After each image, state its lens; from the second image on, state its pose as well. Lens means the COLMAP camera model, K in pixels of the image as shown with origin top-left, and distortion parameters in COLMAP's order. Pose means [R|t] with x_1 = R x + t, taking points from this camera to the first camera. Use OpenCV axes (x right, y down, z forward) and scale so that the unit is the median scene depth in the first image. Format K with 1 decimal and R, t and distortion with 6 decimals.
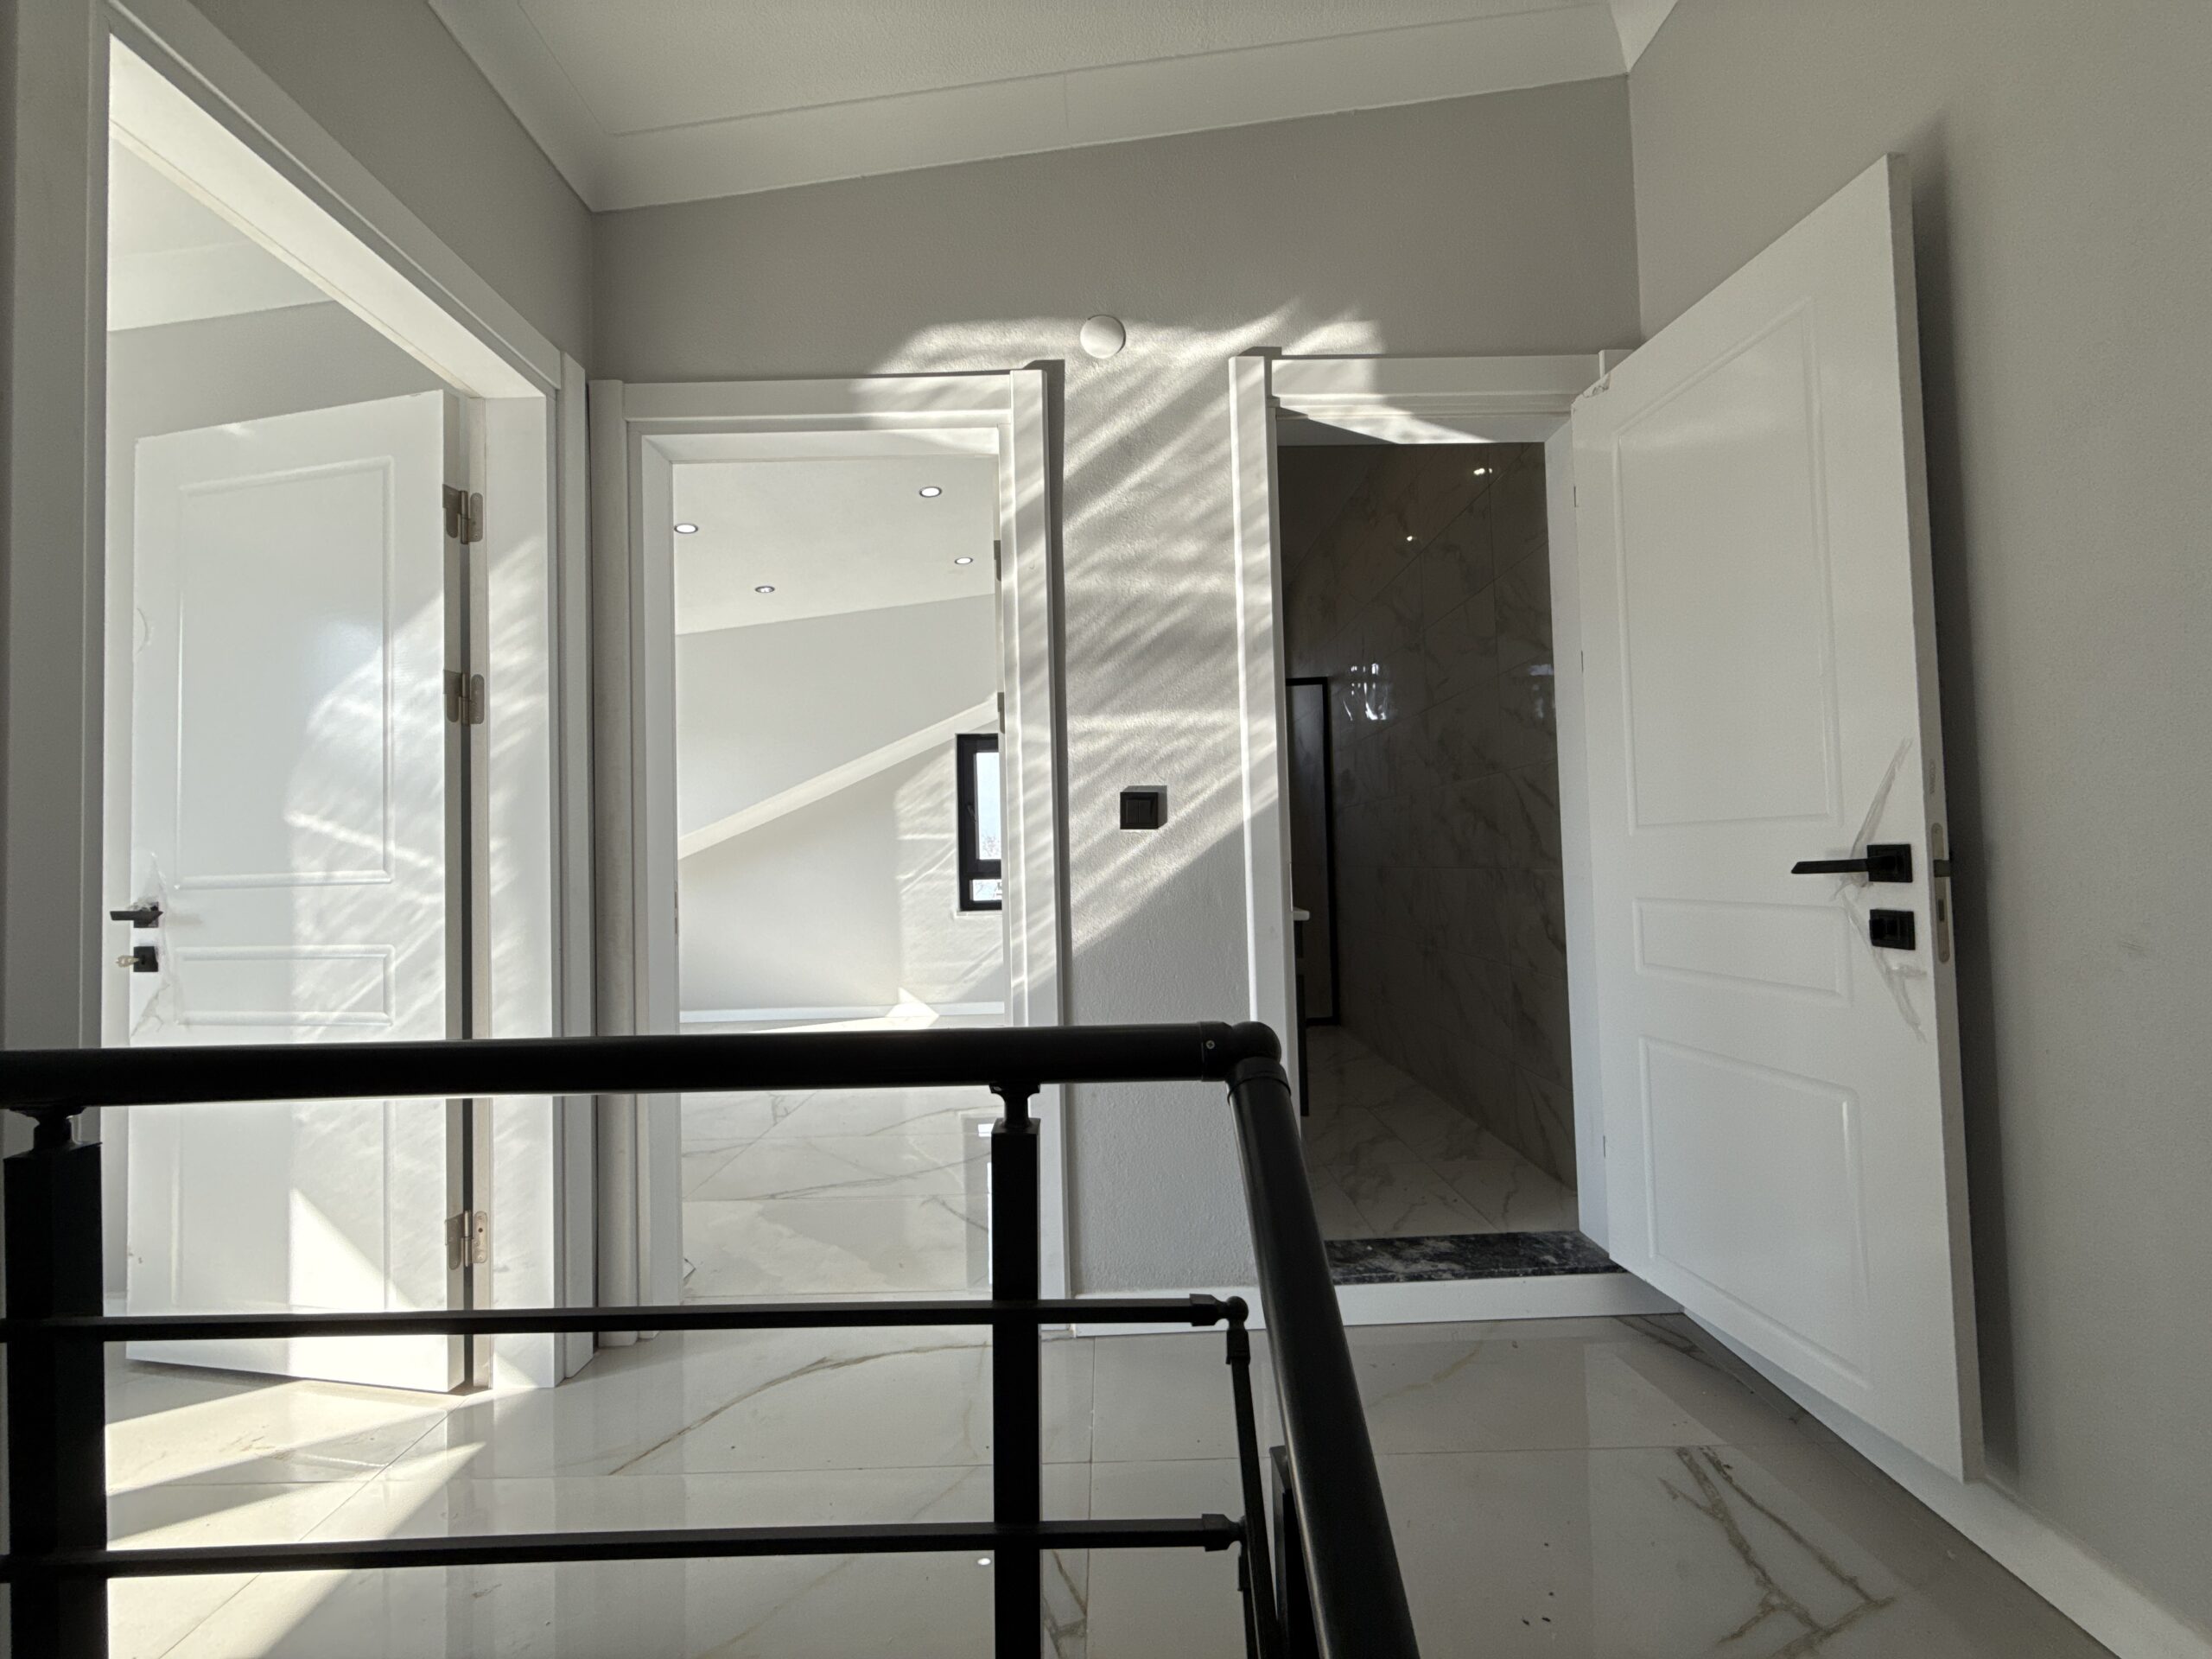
lens RADIAL K [[879.8, 0, 1105.4], [0, 879.8, 828.8], [0, 0, 1]] dist [-0.000504, -0.000102]
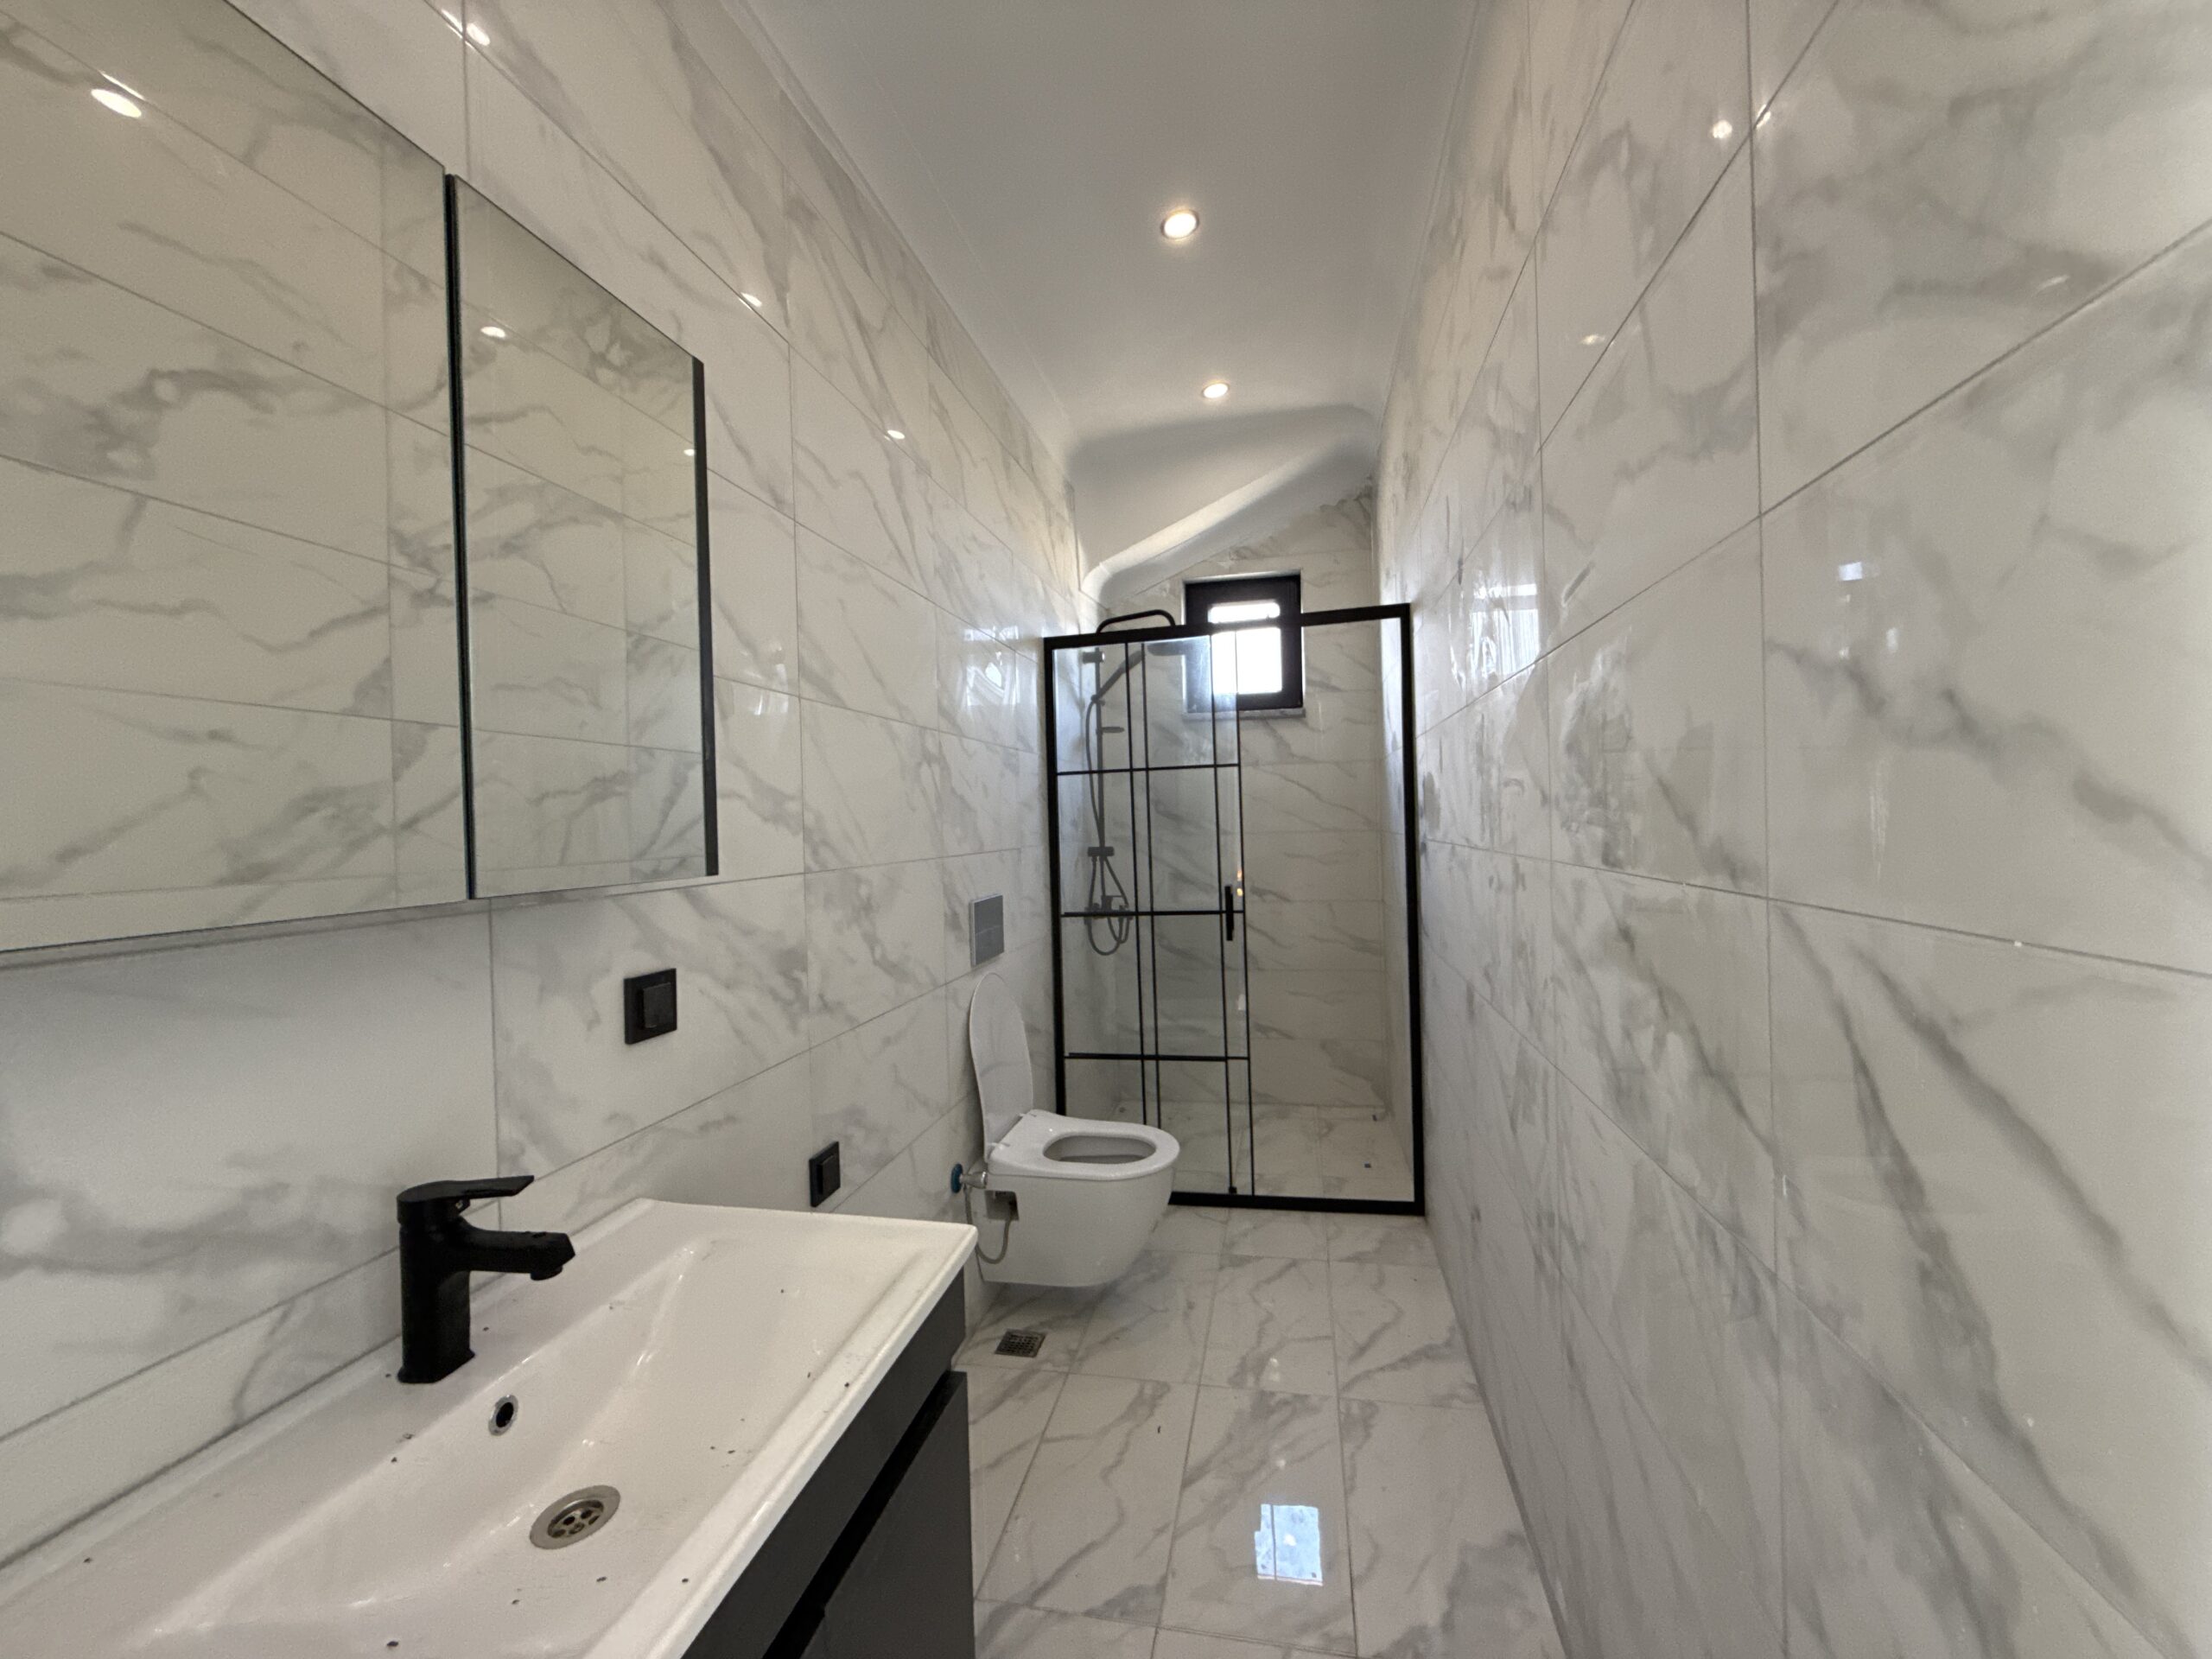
lens RADIAL K [[879.8, 0, 1105.4], [0, 879.8, 828.8], [0, 0, 1]] dist [-0.000504, -0.000102]
pose [[0.976792, 0.005516, -0.214118, 0.196574], [0.004264, 0.998970, 0.045184, -0.059734], [0.214147, -0.045048, 0.975762, 0.438945]]
